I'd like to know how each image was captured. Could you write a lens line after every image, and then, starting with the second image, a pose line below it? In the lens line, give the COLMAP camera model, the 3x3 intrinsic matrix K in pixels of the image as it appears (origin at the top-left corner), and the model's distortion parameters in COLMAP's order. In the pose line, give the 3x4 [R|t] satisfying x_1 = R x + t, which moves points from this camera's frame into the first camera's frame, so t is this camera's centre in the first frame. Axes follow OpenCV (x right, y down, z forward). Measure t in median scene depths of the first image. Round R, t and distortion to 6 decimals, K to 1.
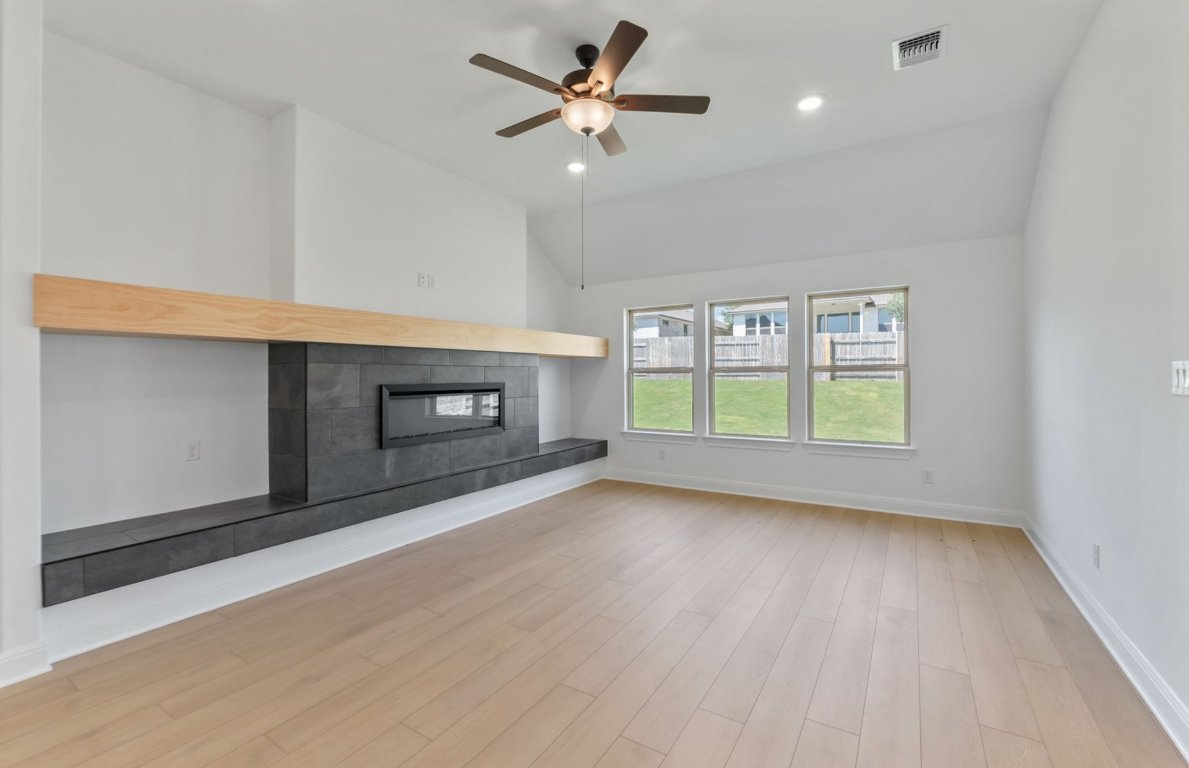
lens RADIAL K [[500.1, 0, 597.3], [0, 500.1, 381.8], [0, 0, 1]] dist [-0.004161, -0.000358]
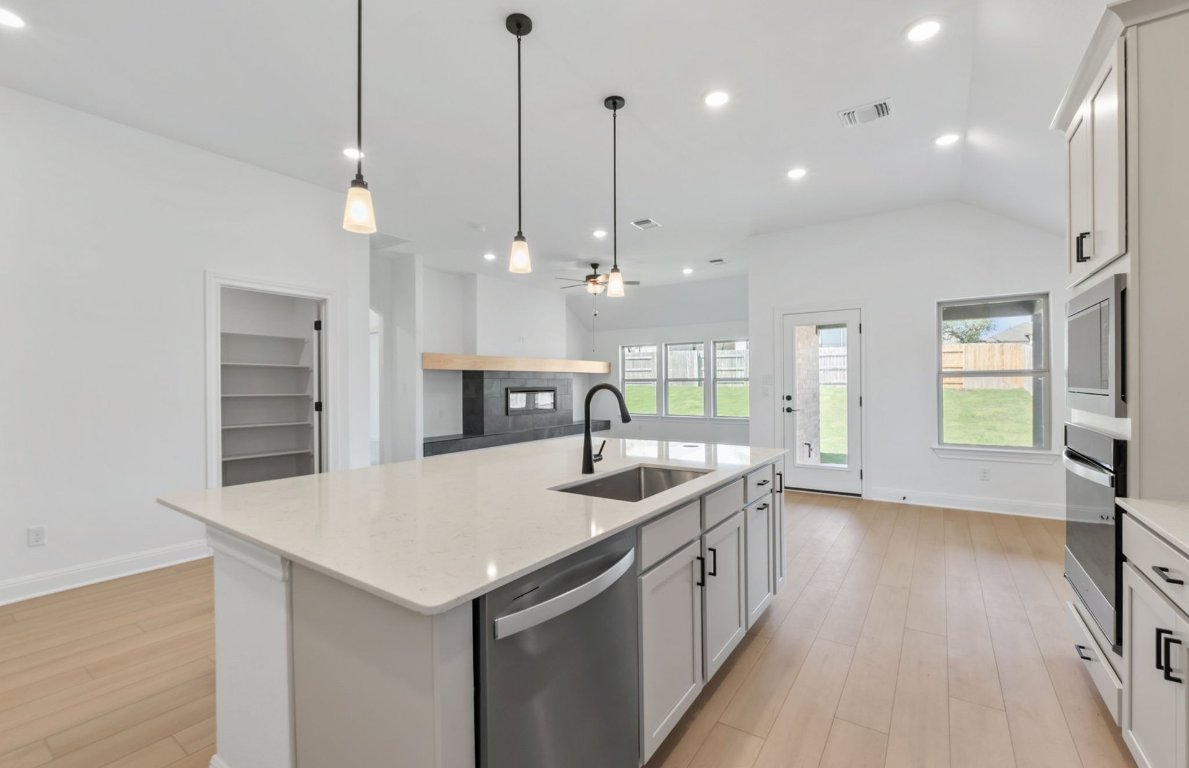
lens RADIAL K [[500.1, 0, 597.3], [0, 500.1, 381.8], [0, 0, 1]] dist [-0.004161, -0.000358]
pose [[0.999253, -0.004343, -0.038404, 0.056999], [0.003763, 0.999878, -0.015149, 0.011552], [0.038465, 0.014993, 0.999147, -1.031149]]
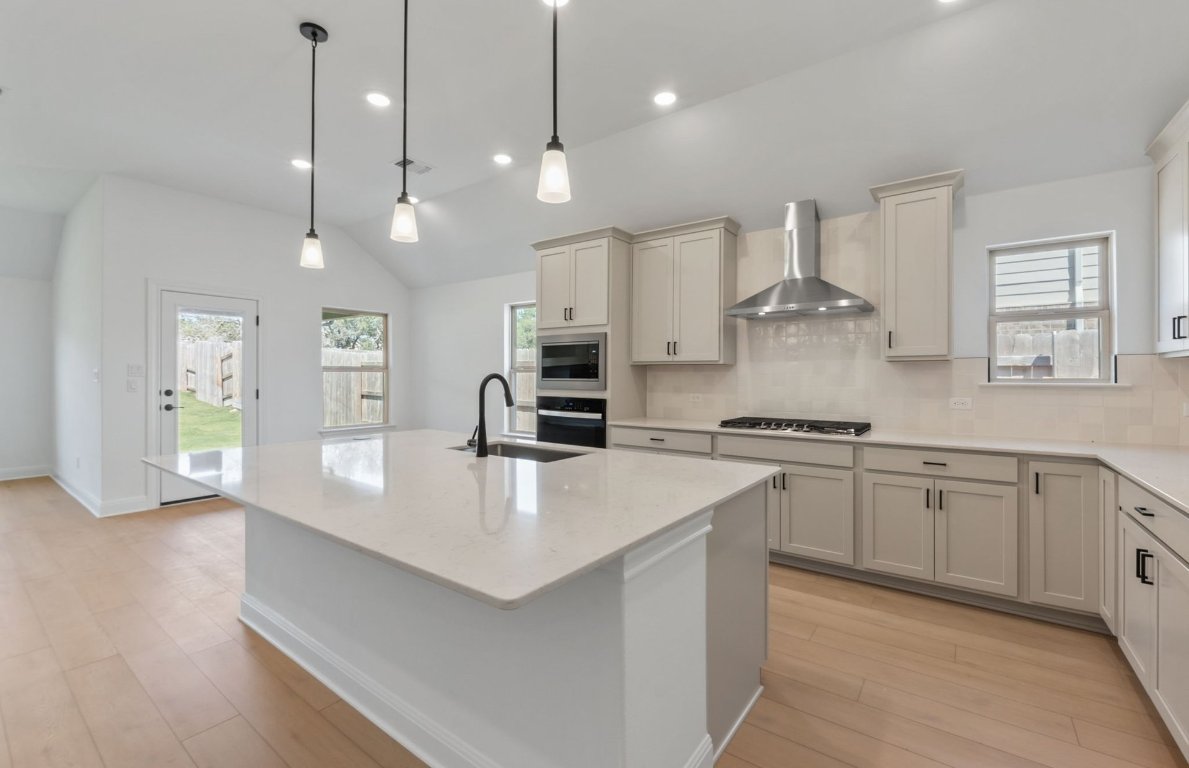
lens RADIAL K [[500.1, 0, 597.3], [0, 500.1, 381.8], [0, 0, 1]] dist [-0.004161, -0.000358]
pose [[0.076598, -0.005112, 0.997049, -0.480469], [0.007292, 0.999963, 0.004567, 0.013580], [-0.997035, 0.006921, 0.076632, -0.712506]]
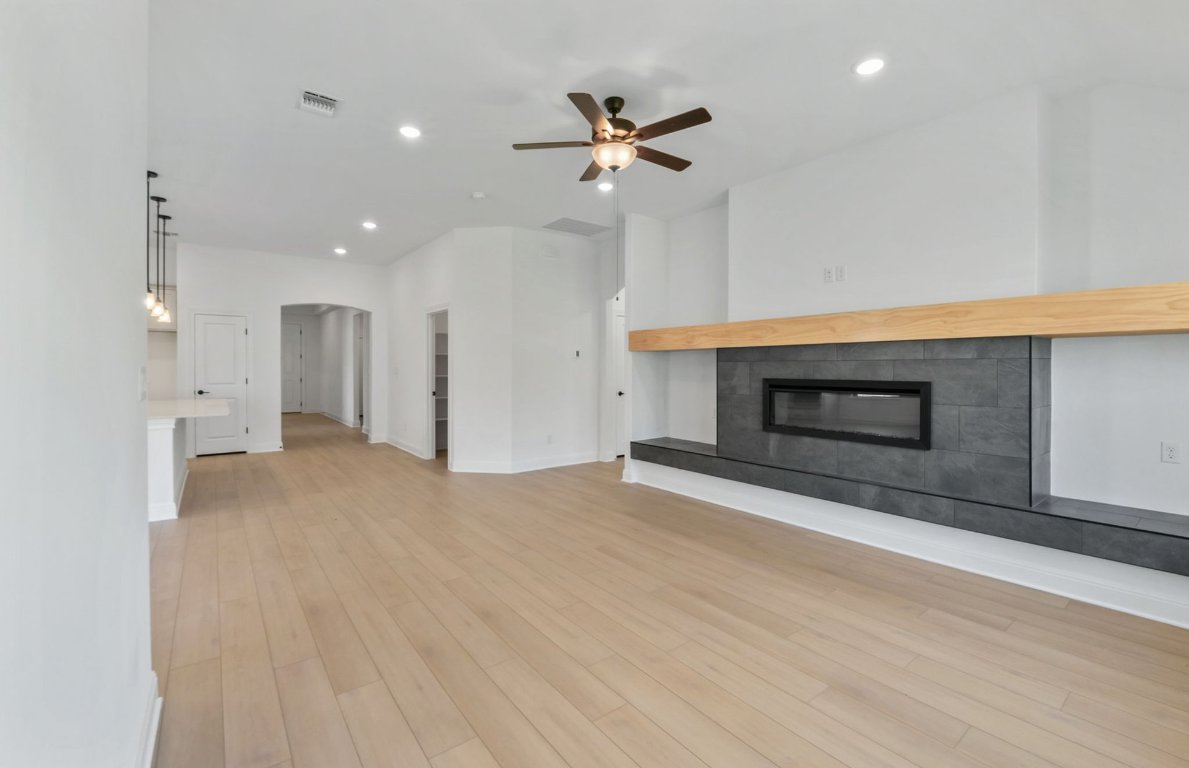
lens RADIAL K [[500.1, 0, 597.3], [0, 500.1, 381.8], [0, 0, 1]] dist [-0.004161, -0.000358]
pose [[-0.349192, 0.027059, -0.936660, 0.673063], [-0.012853, 0.999351, 0.033662, -0.016966], [0.936963, 0.023794, -0.348618, 0.830451]]
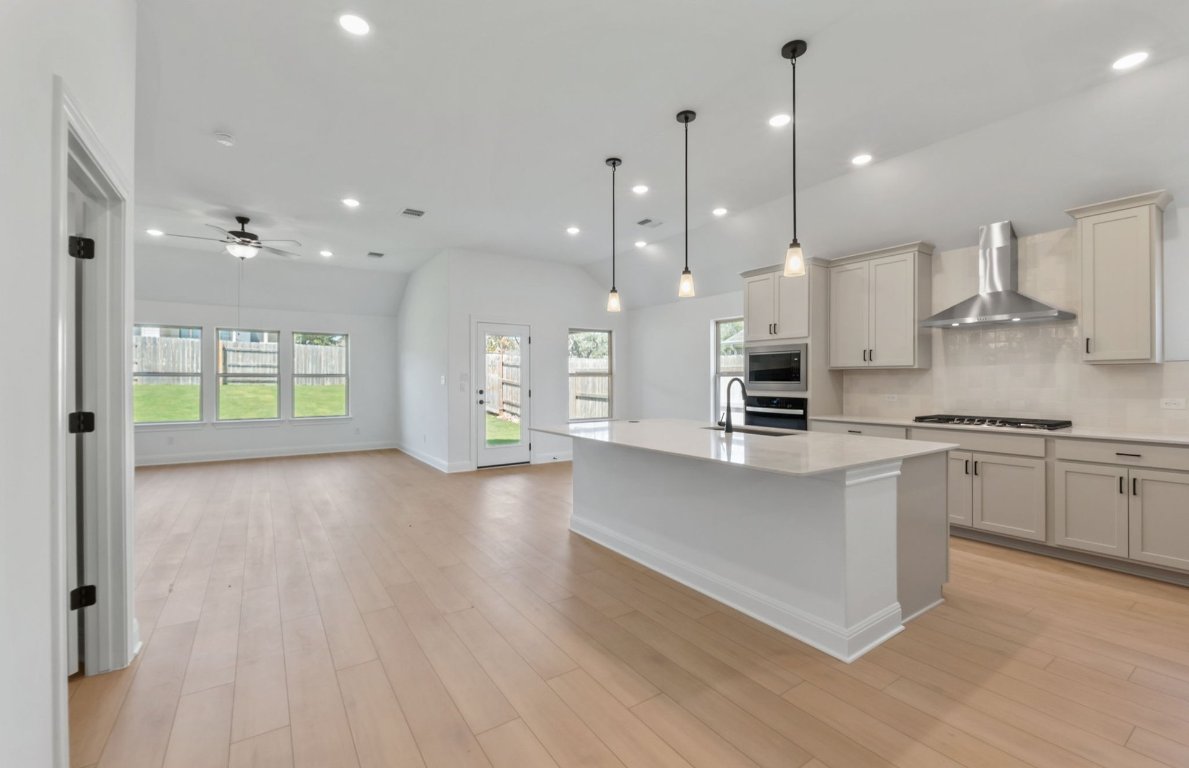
lens RADIAL K [[500.1, 0, 597.3], [0, 500.1, 381.8], [0, 0, 1]] dist [-0.004161, -0.000358]
pose [[0.405588, 0.001934, 0.914054, -0.766386], [0.008513, 0.999946, -0.005893, 0.015454], [-0.914016, 0.010172, 0.405550, -0.683132]]
